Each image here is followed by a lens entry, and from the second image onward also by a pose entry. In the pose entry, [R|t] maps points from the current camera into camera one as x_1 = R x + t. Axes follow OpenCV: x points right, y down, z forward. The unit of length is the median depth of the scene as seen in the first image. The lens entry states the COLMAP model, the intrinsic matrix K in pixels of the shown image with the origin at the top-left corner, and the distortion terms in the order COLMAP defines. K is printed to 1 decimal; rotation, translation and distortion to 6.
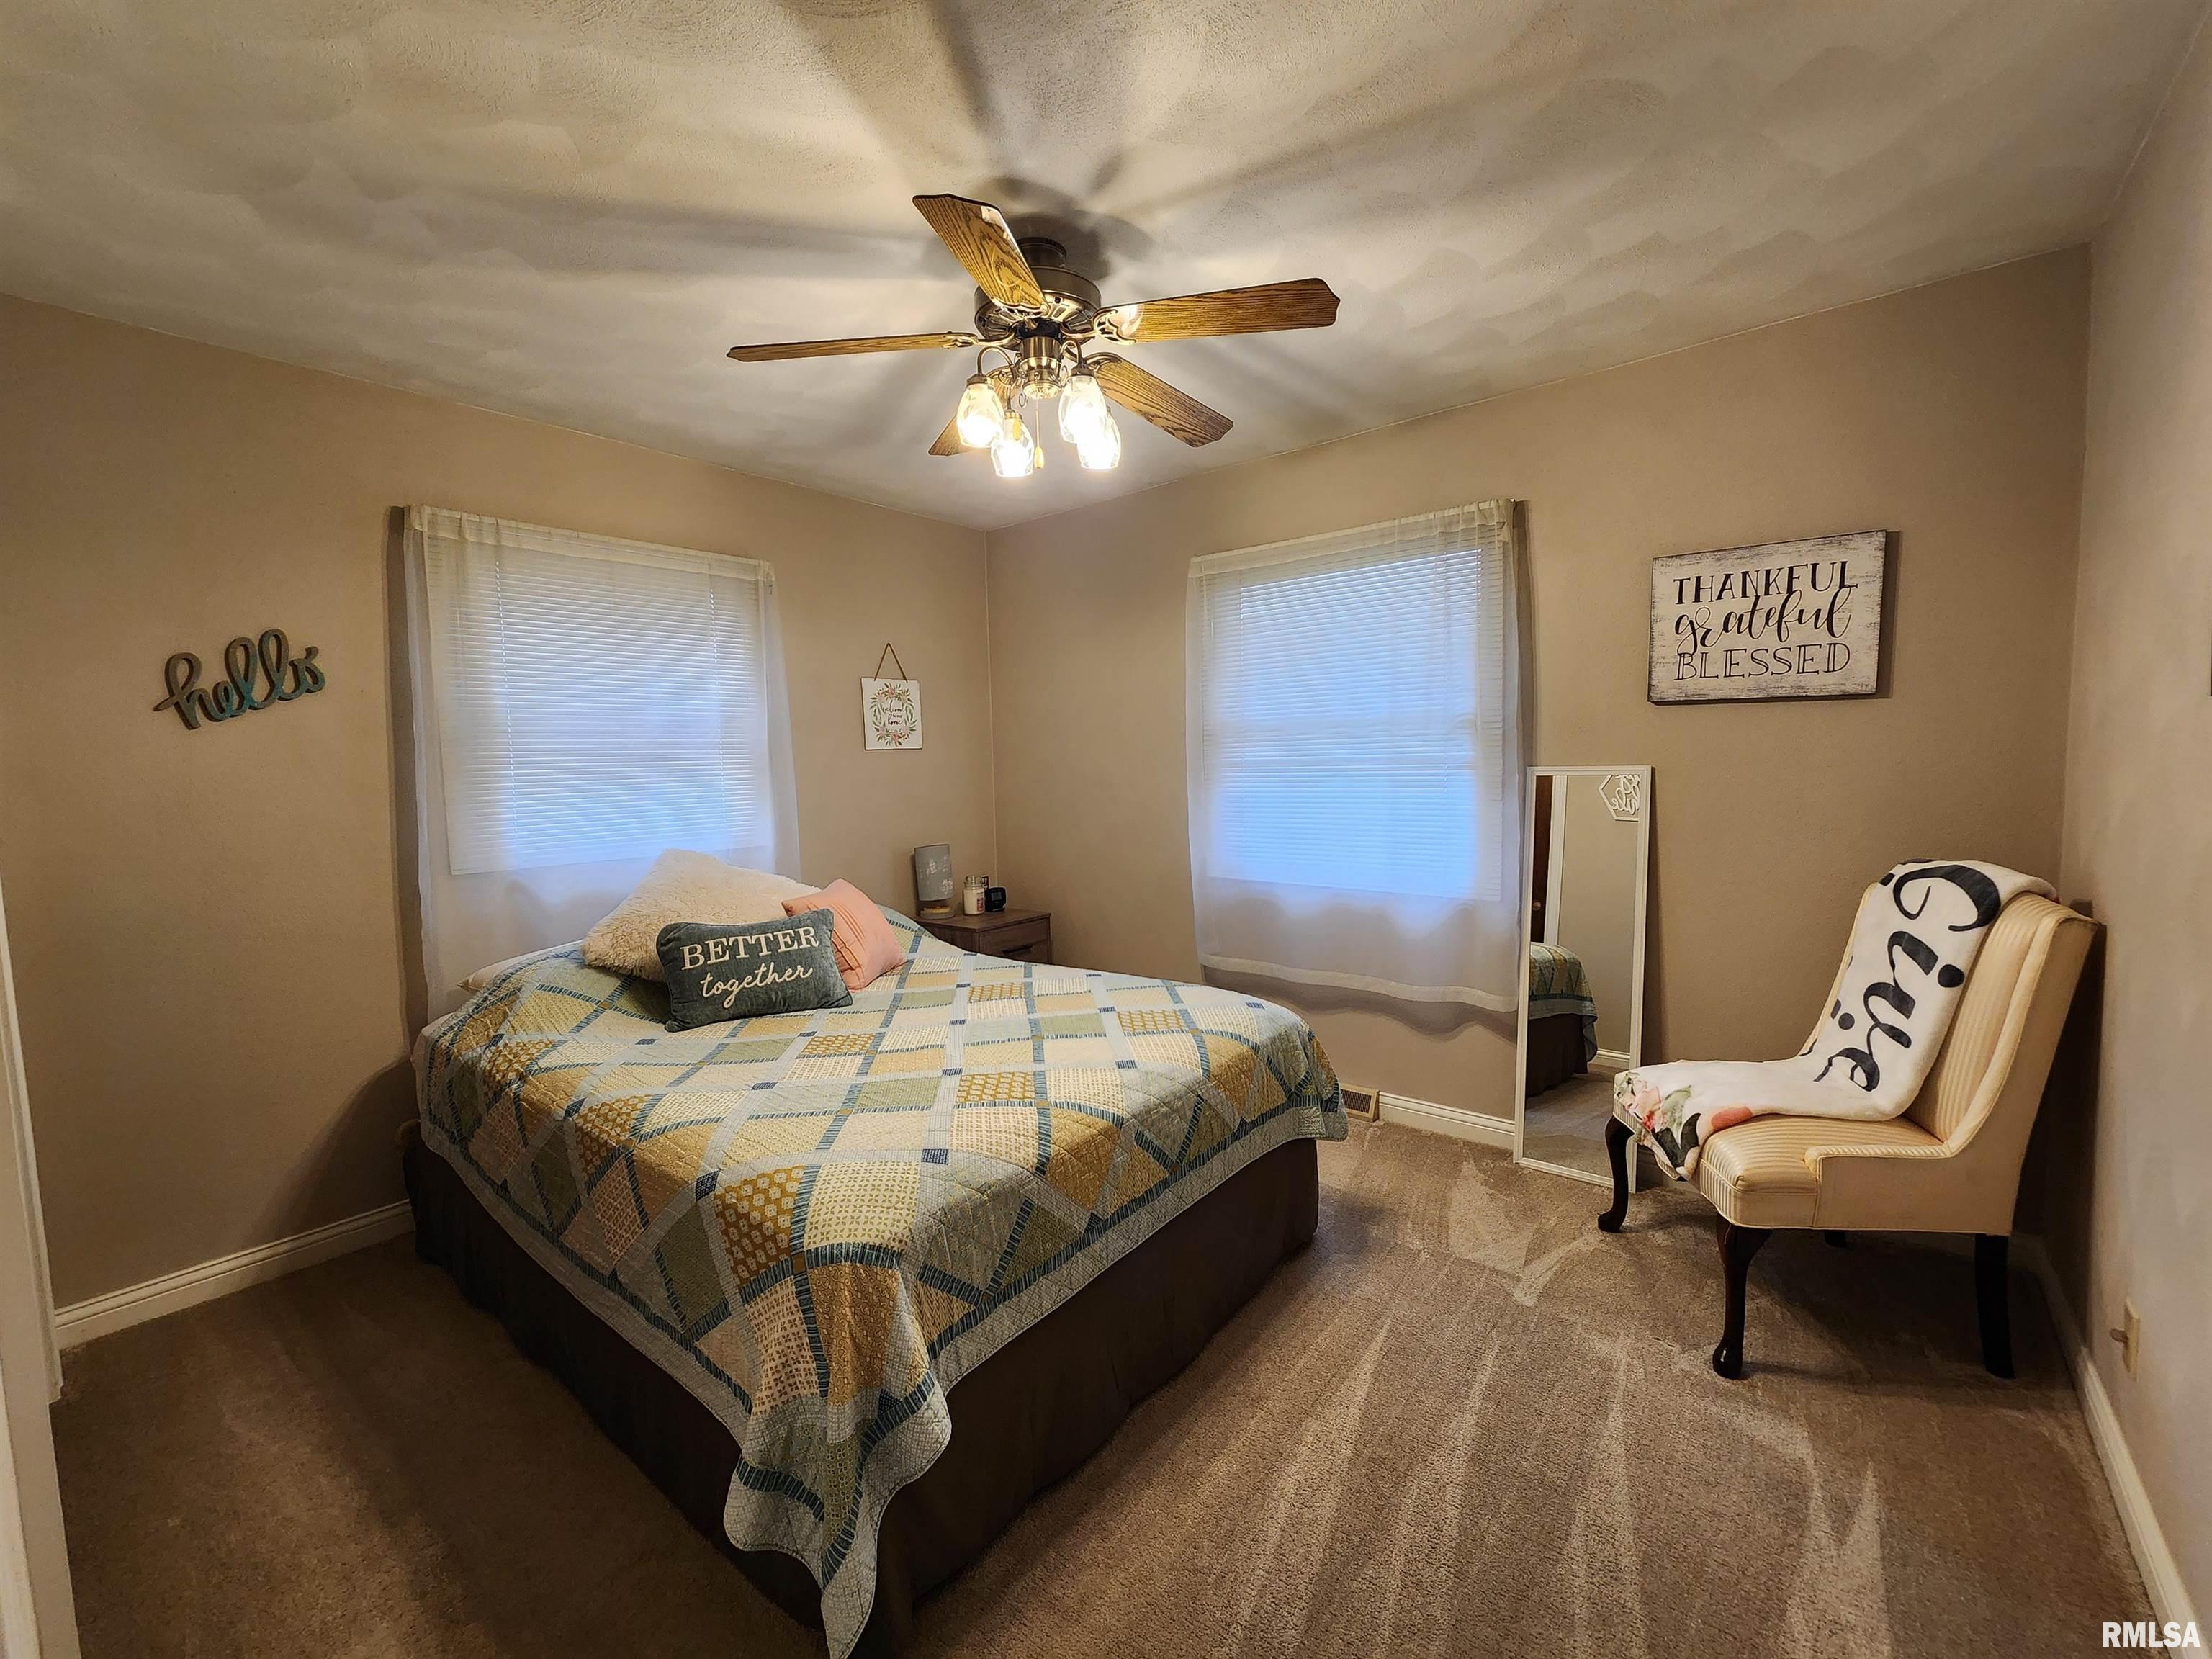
lens RADIAL K [[905.8, 0, 1113.4], [0, 905.8, 829.5], [0, 0, 1]] dist [-0.001228, -0.000574]
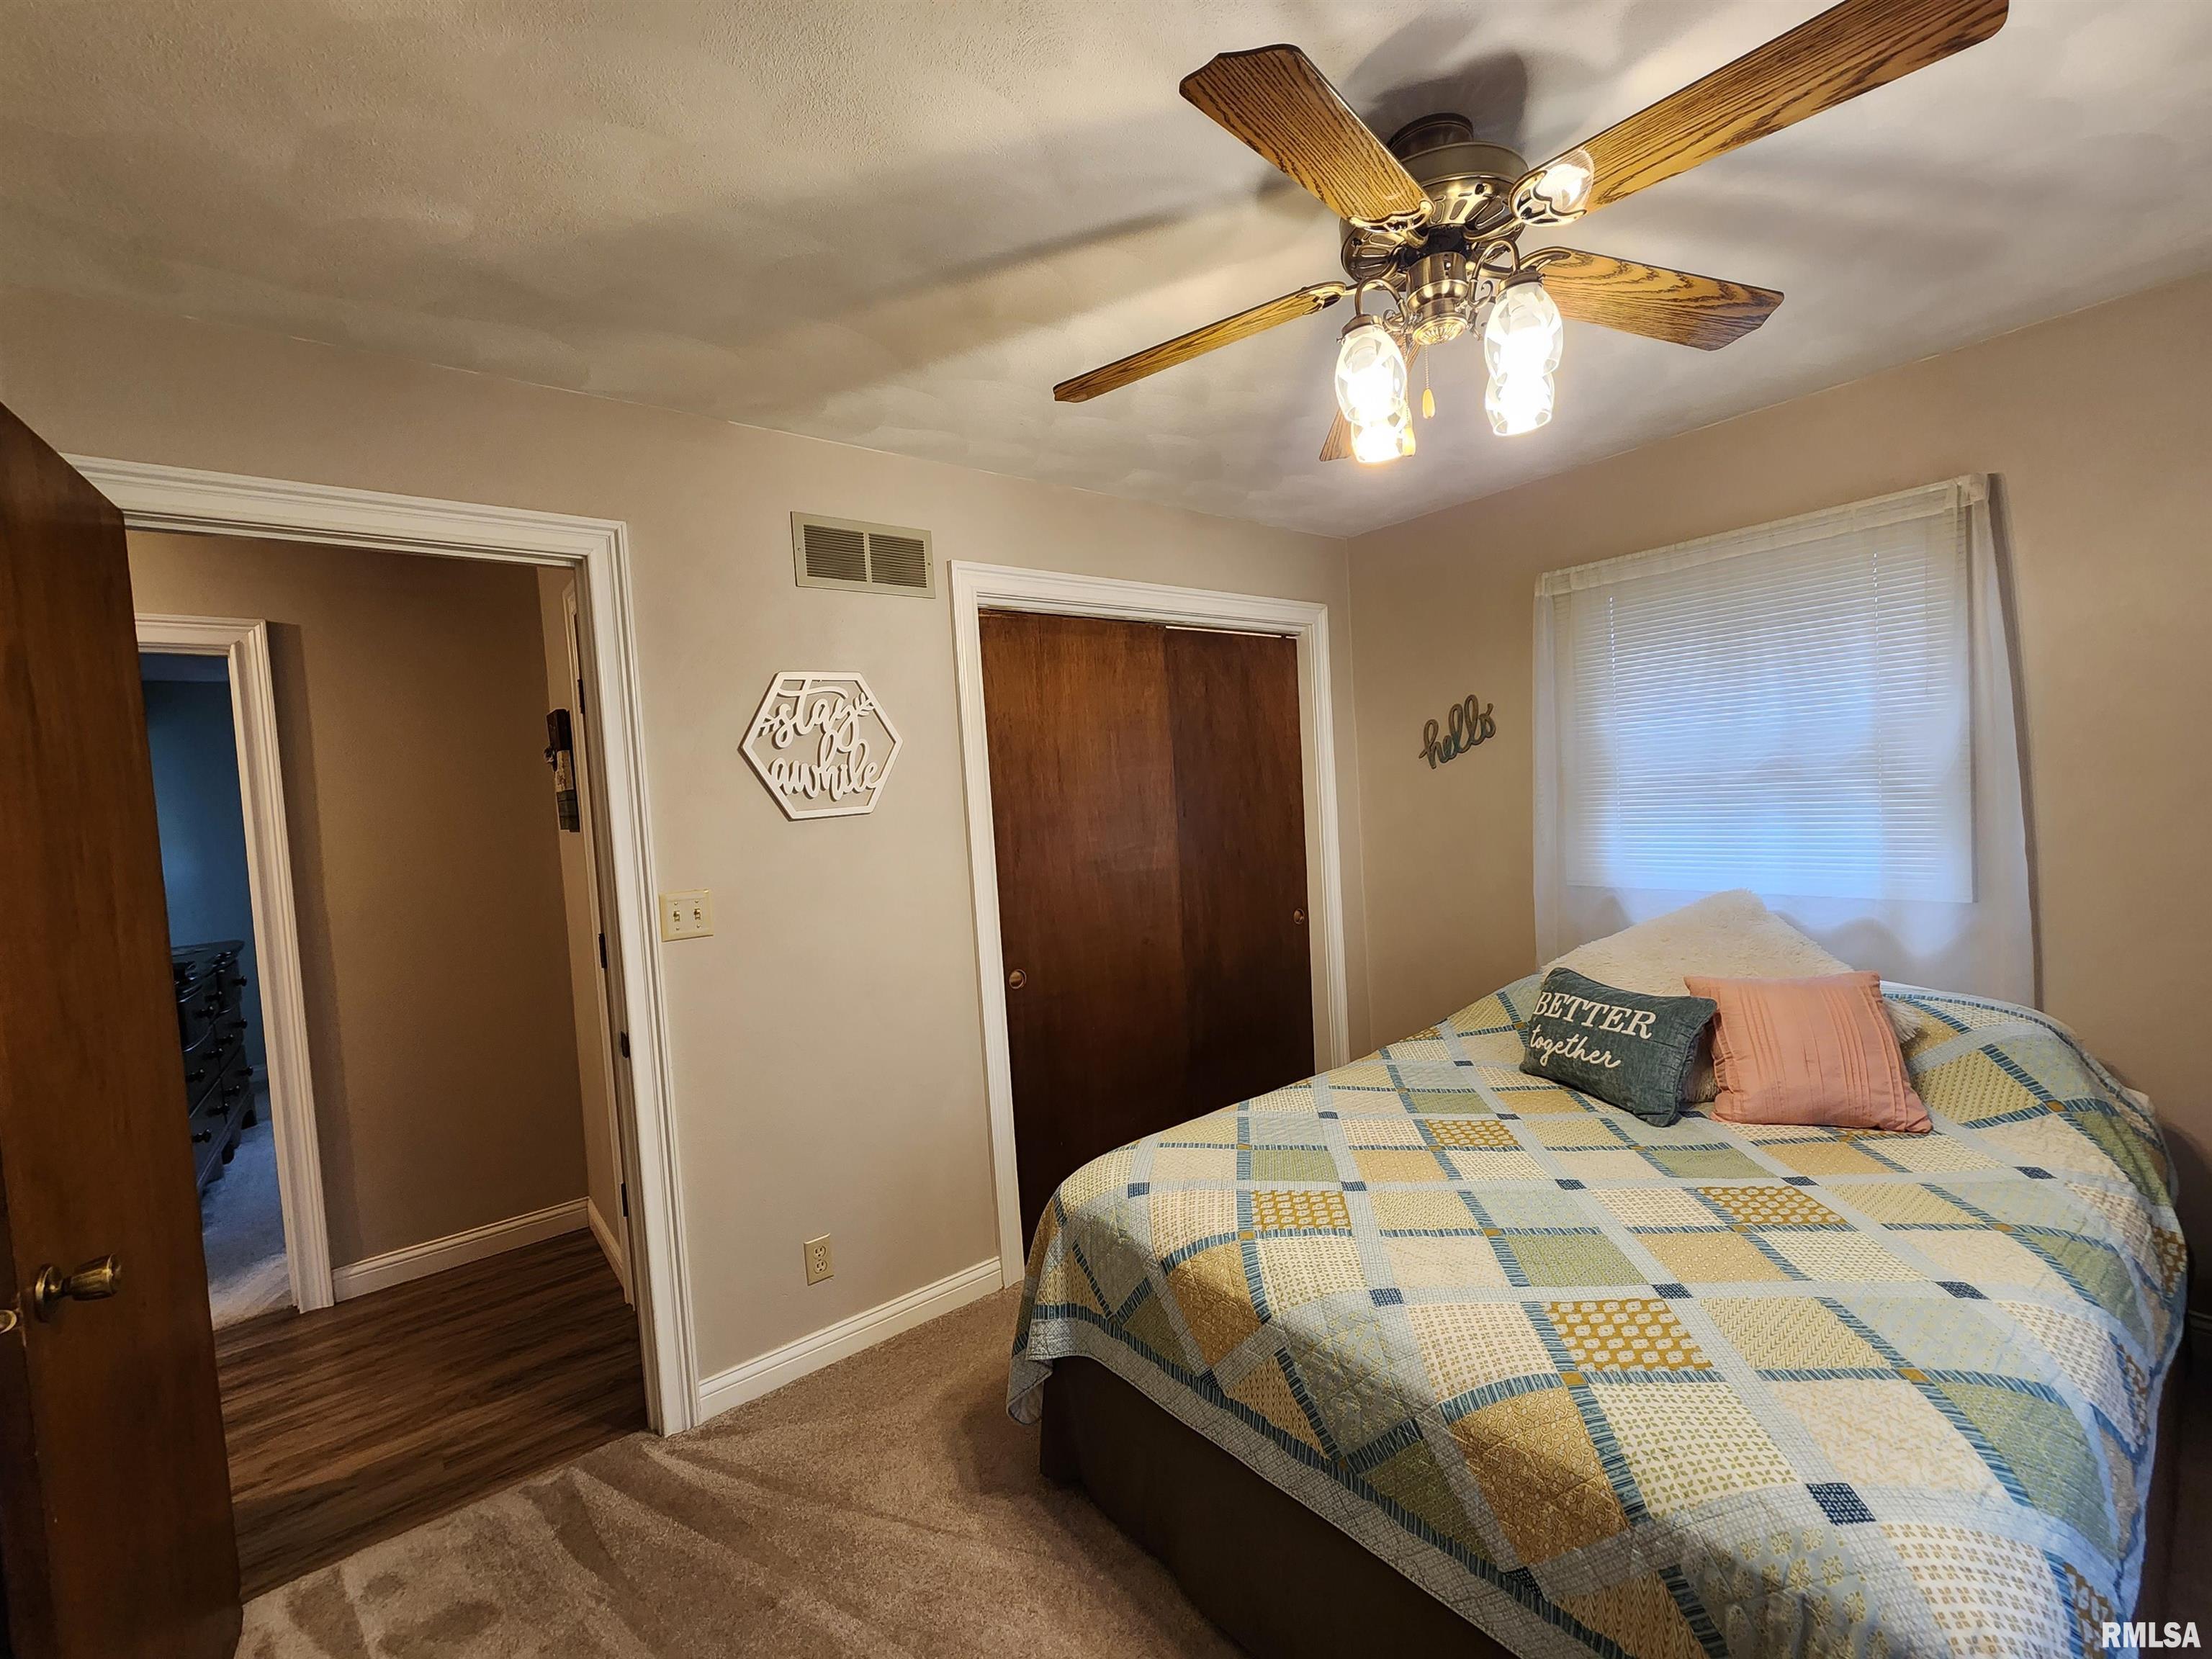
lens RADIAL K [[905.8, 0, 1111.9], [0, 905.8, 830.5], [0, 0, 1]] dist [-0.001228, -0.000574]
pose [[-0.211851, 0.082783, -0.973790, 0.605629], [-0.008066, 0.996224, 0.086445, -0.134947], [0.977269, 0.026168, -0.210383, 0.791971]]
